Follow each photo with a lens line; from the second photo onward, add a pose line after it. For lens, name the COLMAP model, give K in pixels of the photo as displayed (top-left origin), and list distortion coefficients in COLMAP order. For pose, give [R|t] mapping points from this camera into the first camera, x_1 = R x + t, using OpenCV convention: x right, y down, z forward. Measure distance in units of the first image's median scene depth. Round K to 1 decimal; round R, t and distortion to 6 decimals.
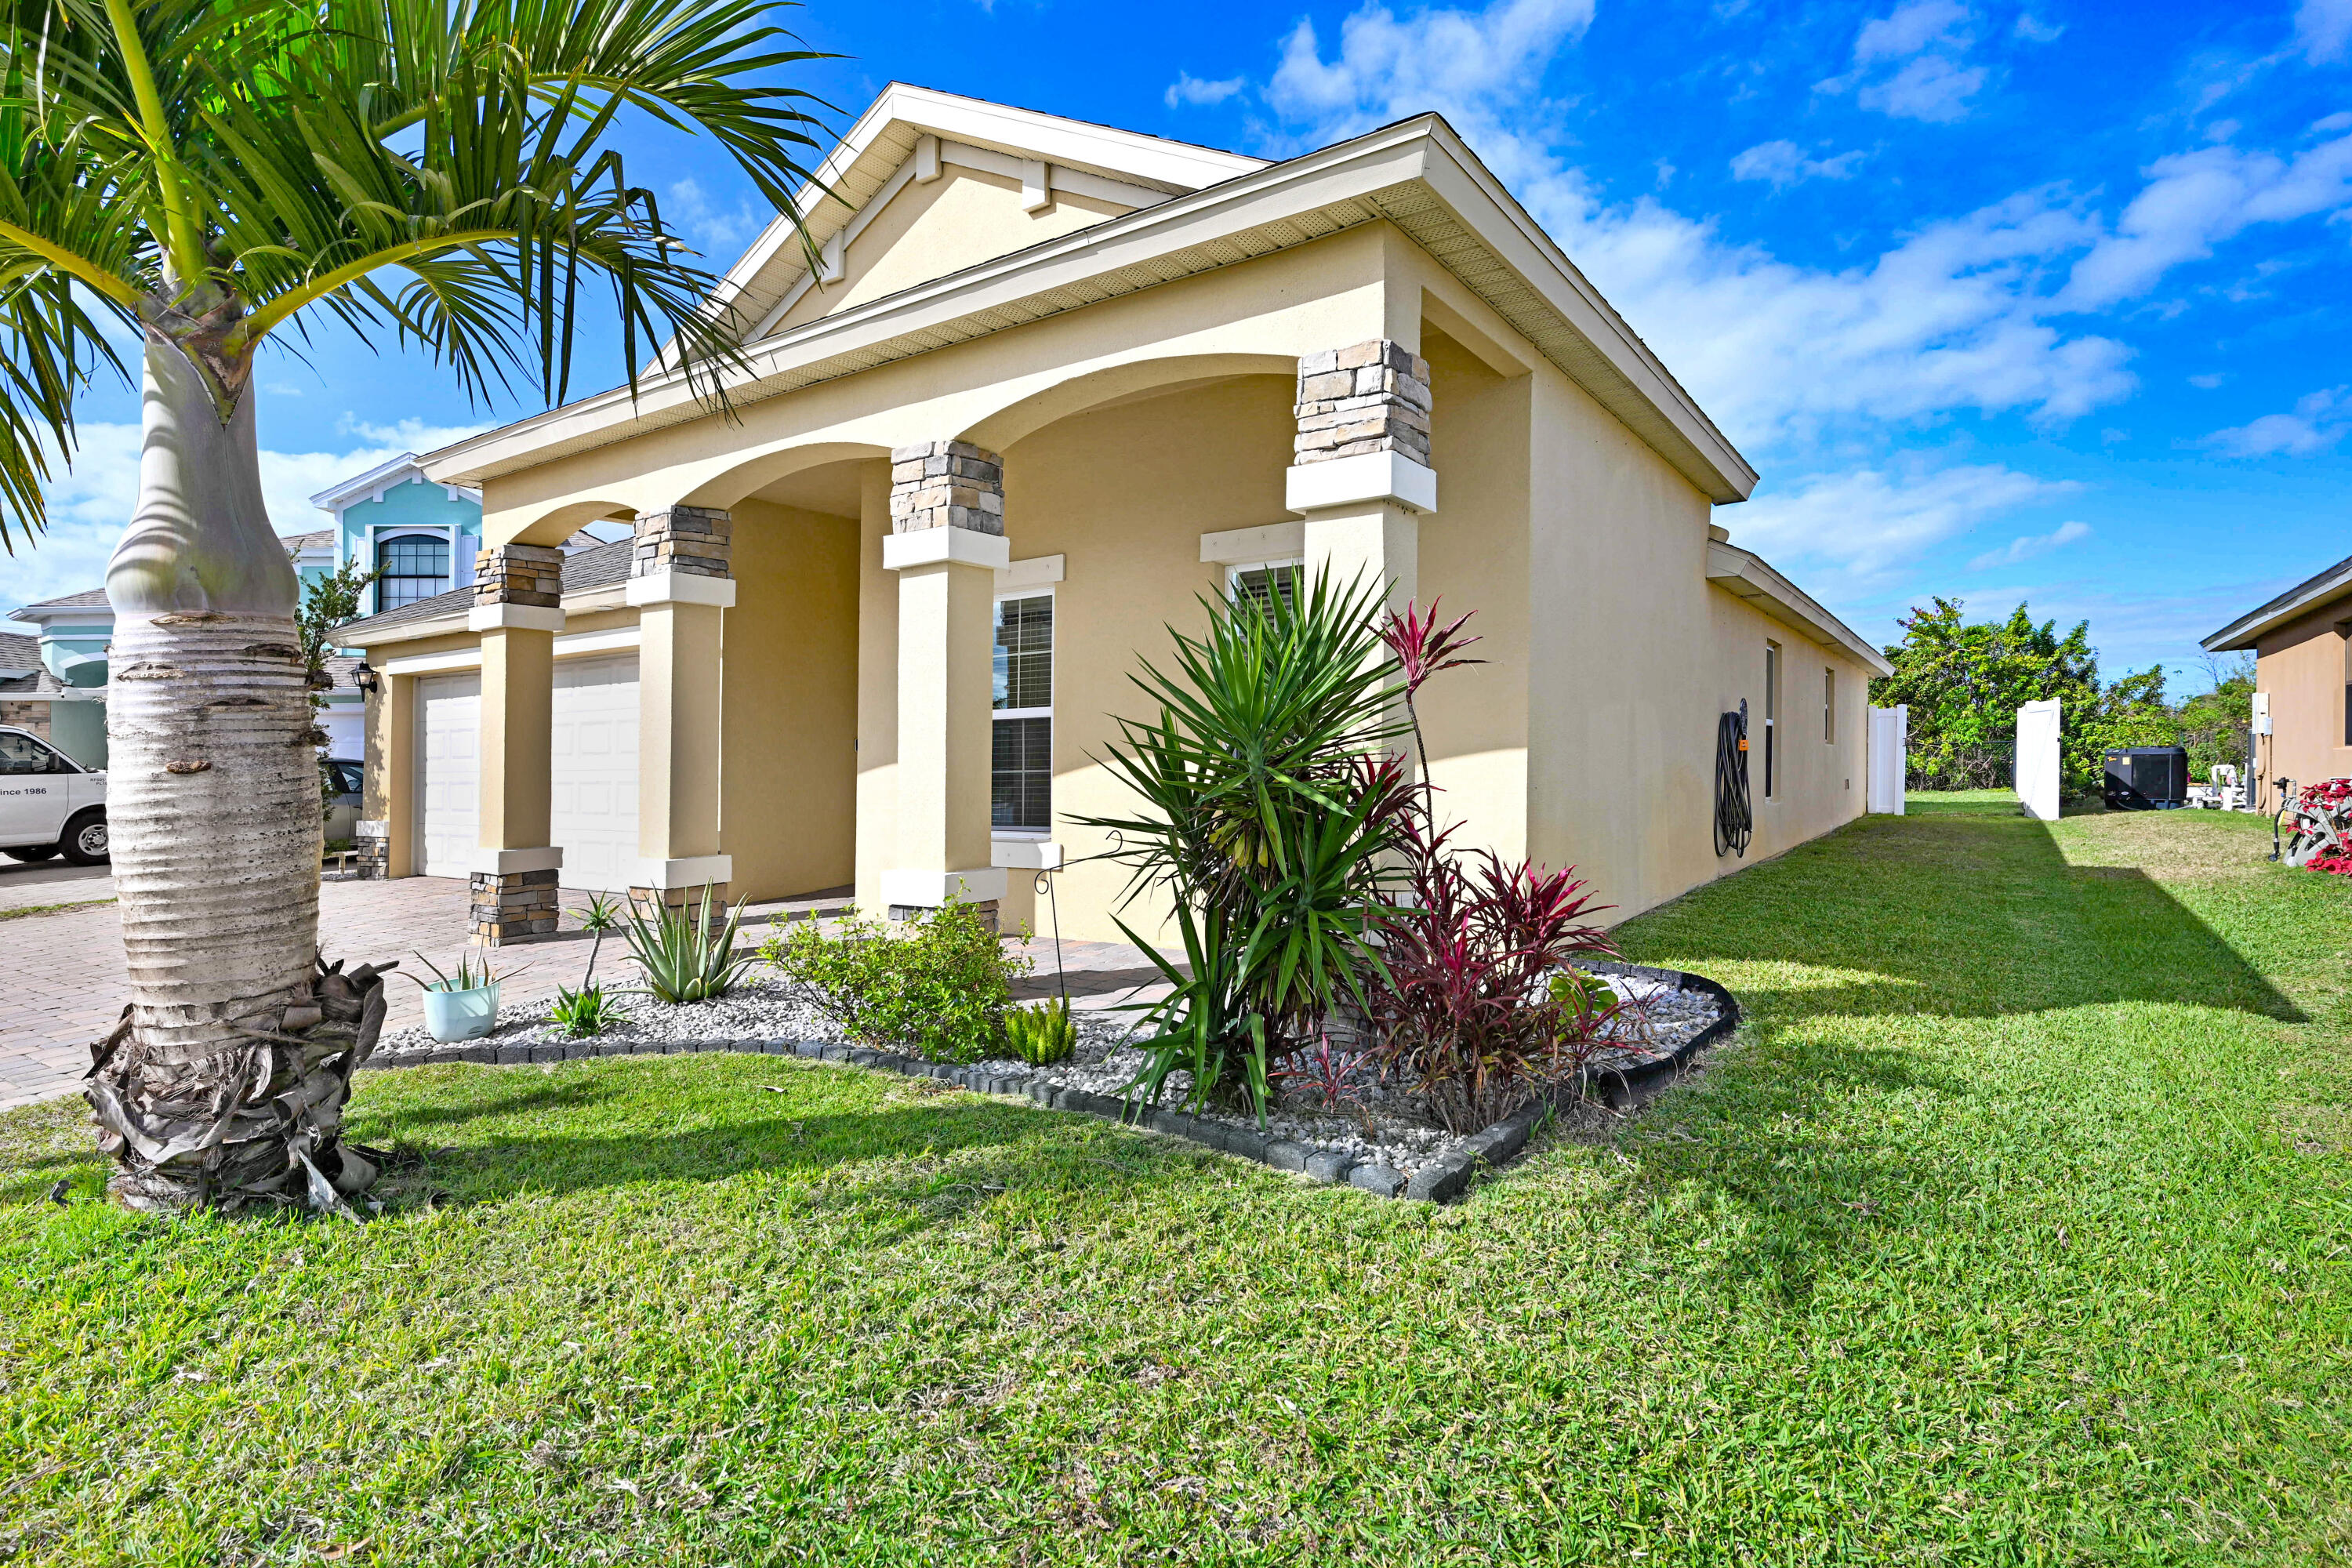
lens RADIAL K [[1317.6, 0, 1172.6], [0, 1317.6, 781.1], [0, 0, 1]] dist [-0.000781, -0.000069]
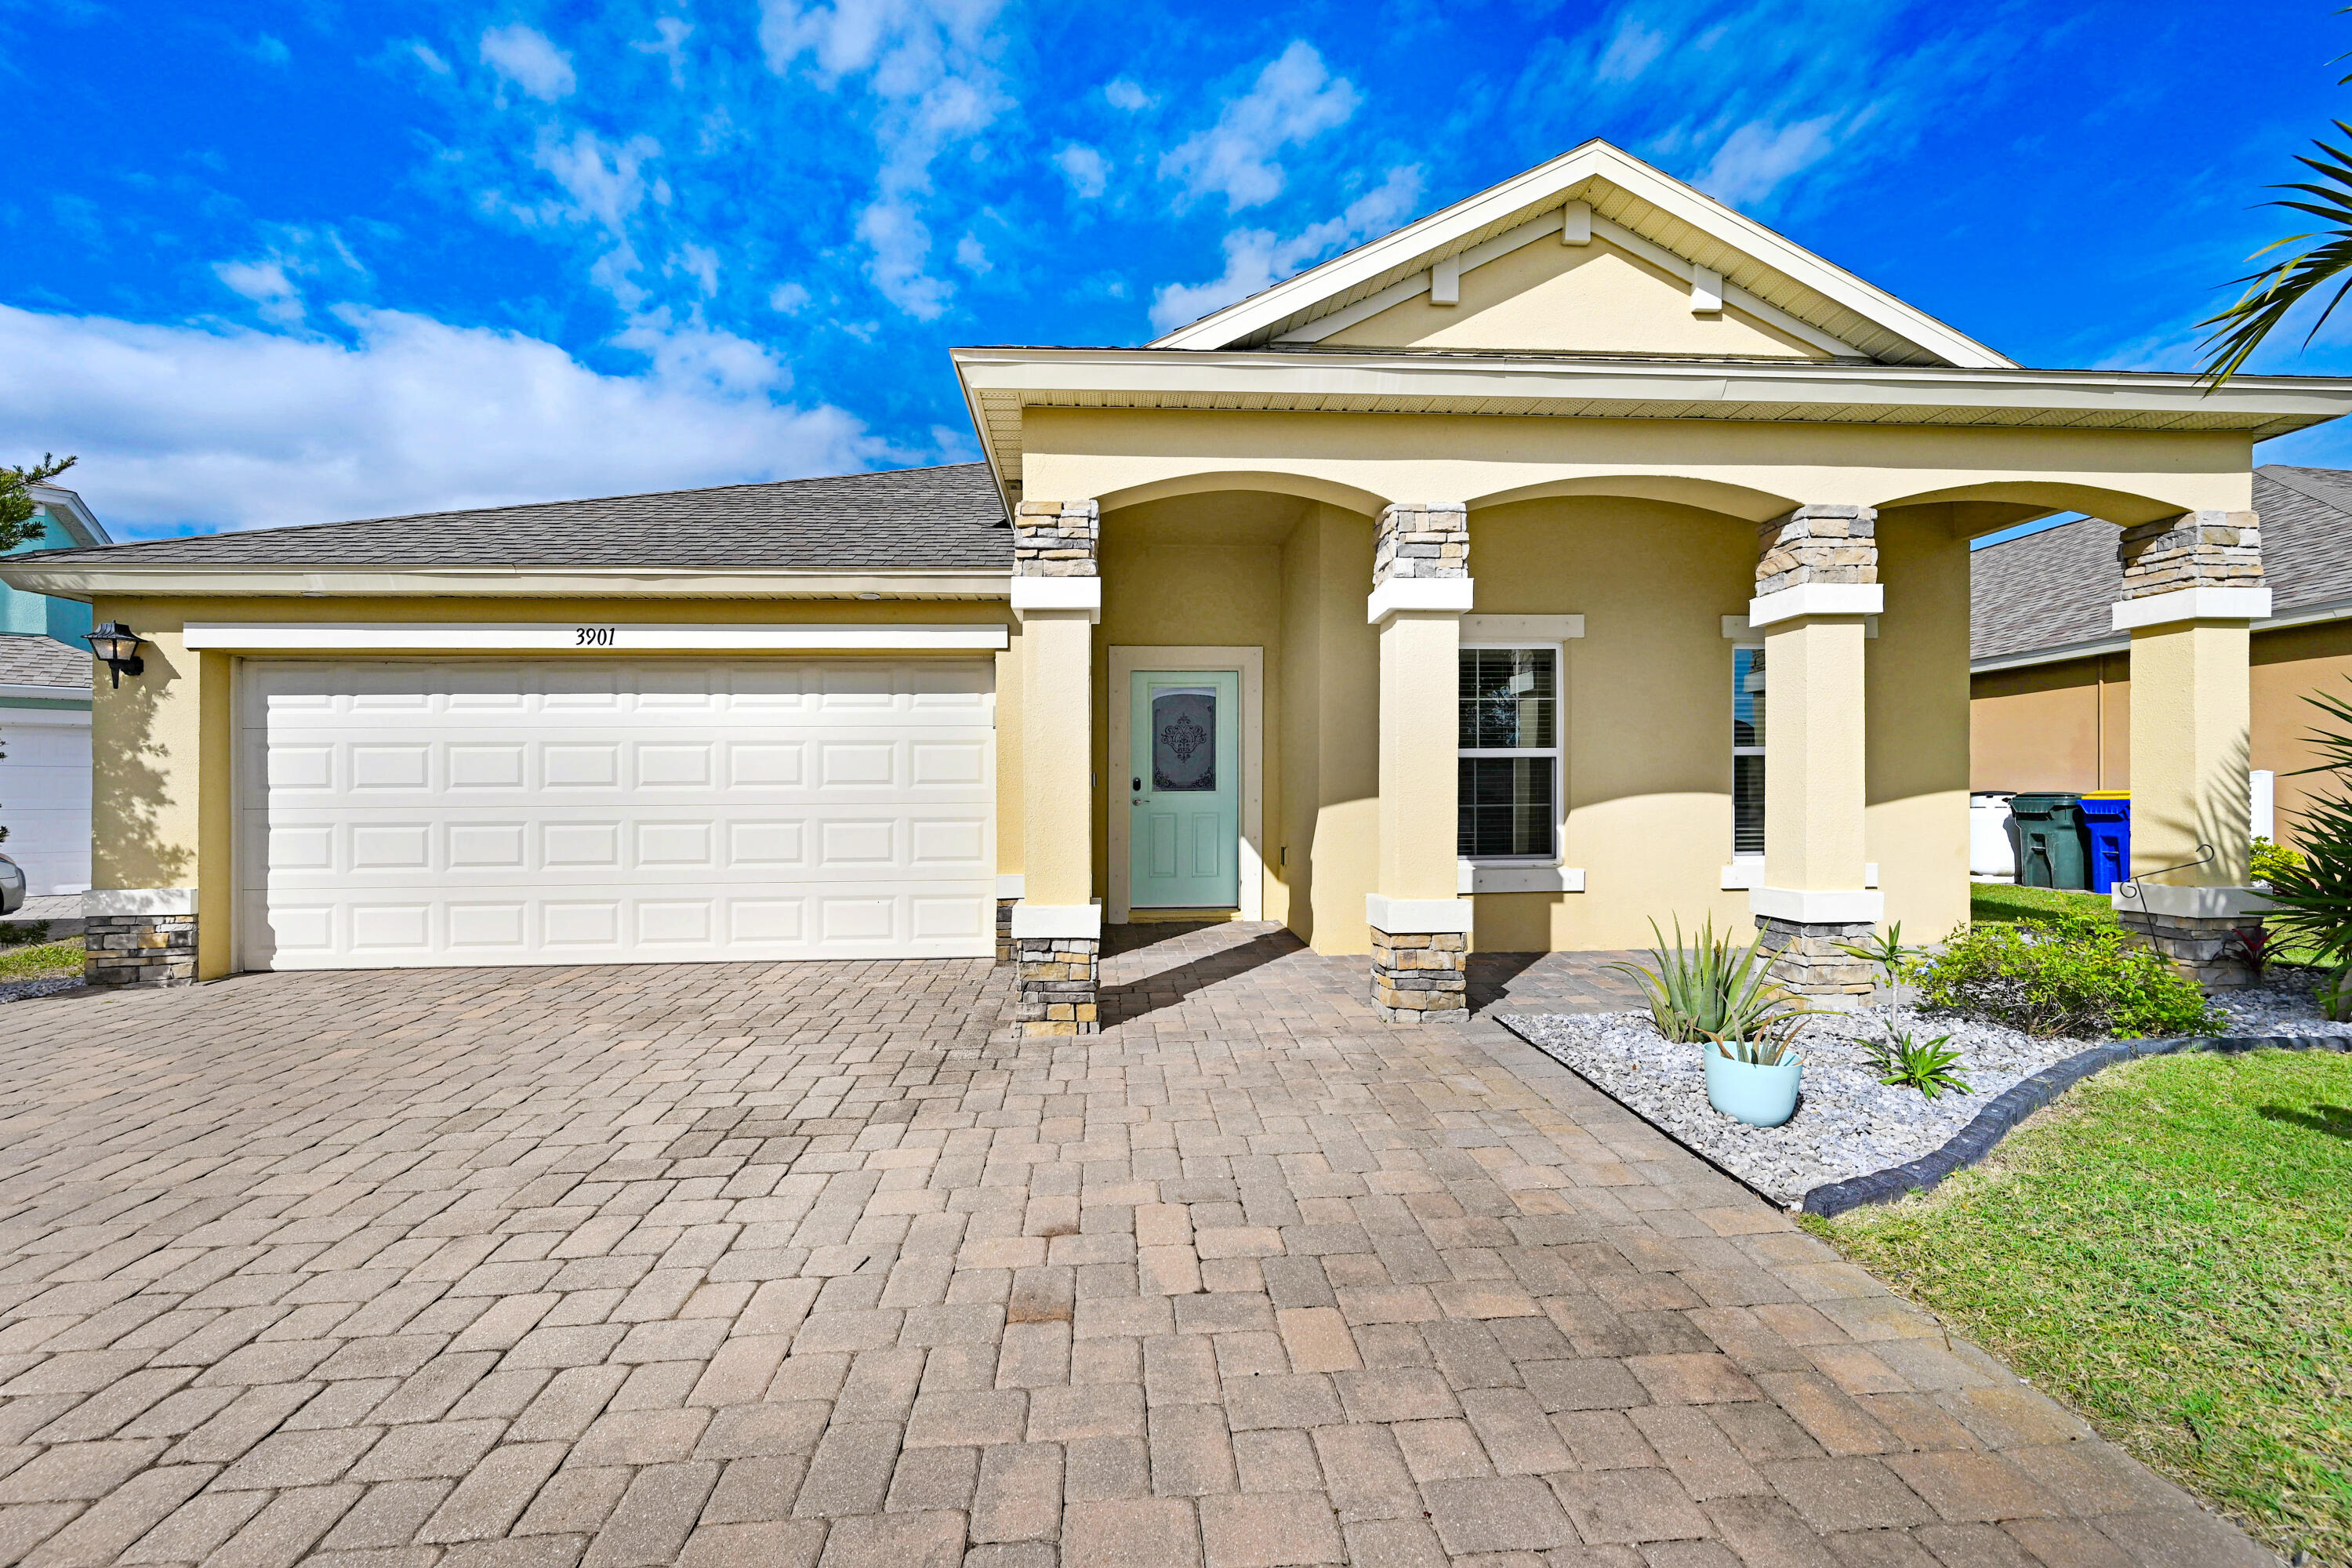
lens RADIAL K [[940.8, 0, 1144.5], [0, 940.8, 797.9], [0, 0, 1]] dist [-0.003772, -0.000086]
pose [[0.757997, -0.001652, 0.652255, -0.874476], [0.005236, 0.999980, -0.003553, -0.012269], [-0.652237, 0.006108, 0.757991, 0.615509]]
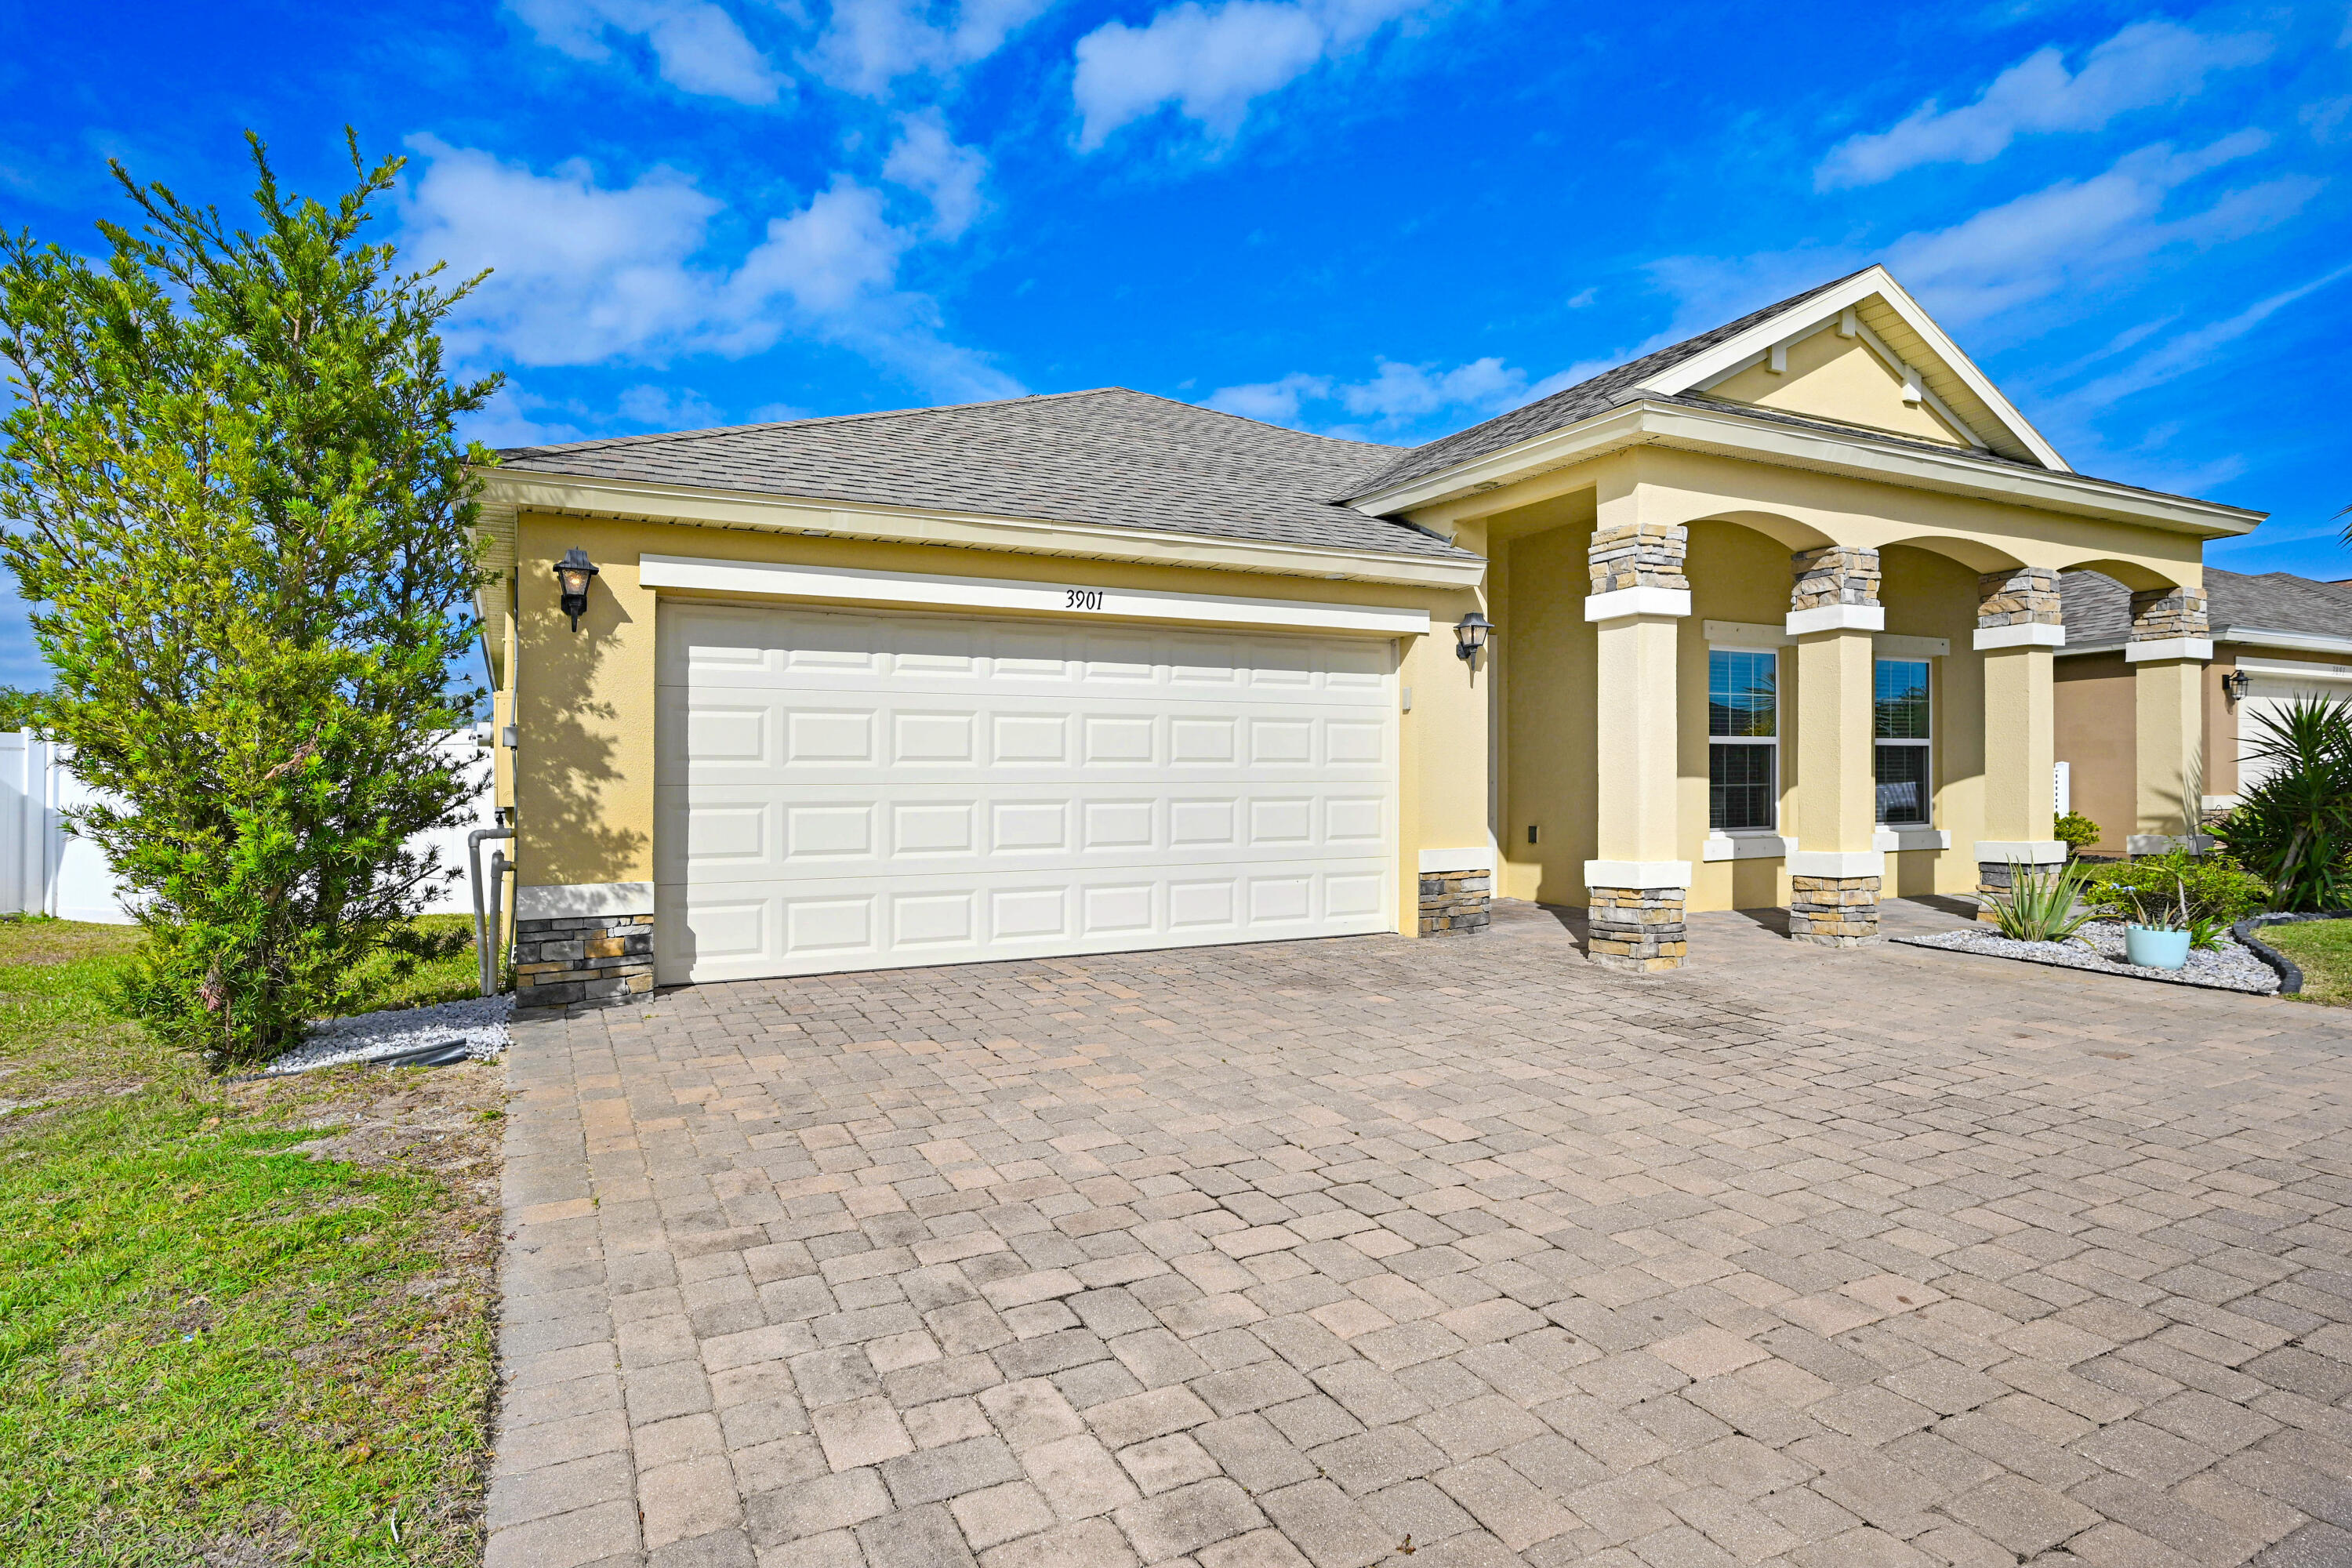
lens RADIAL K [[1171.7, 0, 1180.2], [0, 1171.7, 791.8], [0, 0, 1]] dist [0.004135, 0.000227]
pose [[0.449377, -0.004484, 0.893331, -1.444534], [0.006916, 0.999975, 0.001541, -0.004246], [-0.893315, 0.005486, 0.449397, 0.999414]]
